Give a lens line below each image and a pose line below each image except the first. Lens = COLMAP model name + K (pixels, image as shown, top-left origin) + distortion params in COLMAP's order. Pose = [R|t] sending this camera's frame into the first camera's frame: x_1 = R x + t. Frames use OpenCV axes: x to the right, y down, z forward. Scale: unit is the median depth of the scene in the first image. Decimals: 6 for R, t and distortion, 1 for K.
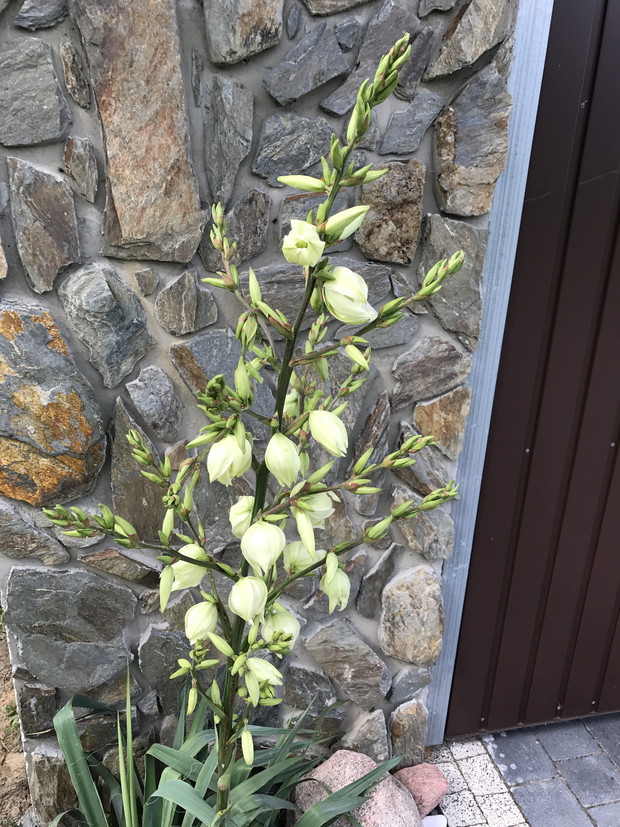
lens RADIAL K [[683.8, 0, 306.5], [0, 683.8, 409.7], [0, 0, 1]] dist [0.038474, -0.052711]
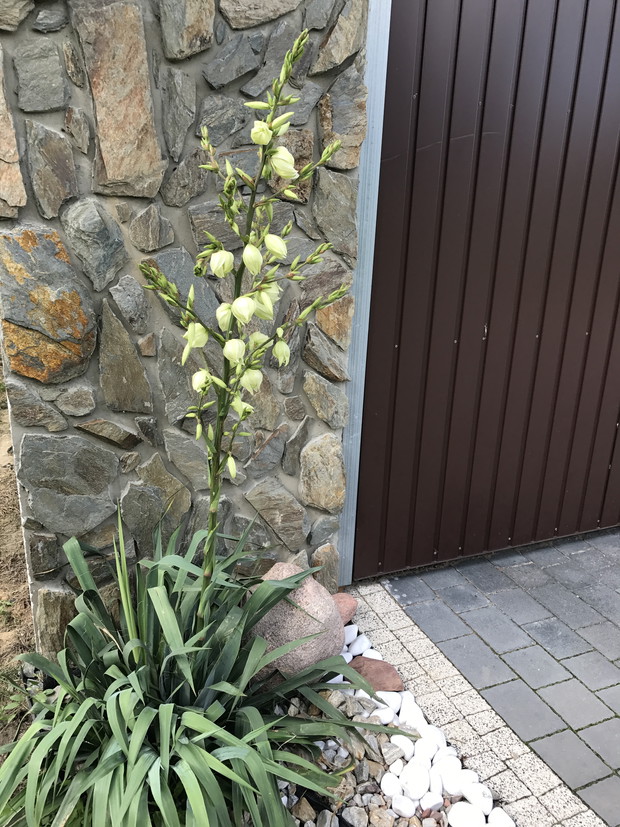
lens RADIAL K [[683.8, 0, 306.8], [0, 683.8, 411.0], [0, 0, 1]] dist [0.038474, -0.052711]
pose [[0.986013, -0.057059, 0.156594, -0.102674], [0.062816, 0.997510, -0.032063, 0.278695], [-0.154375, 0.041451, 0.987142, -0.416123]]
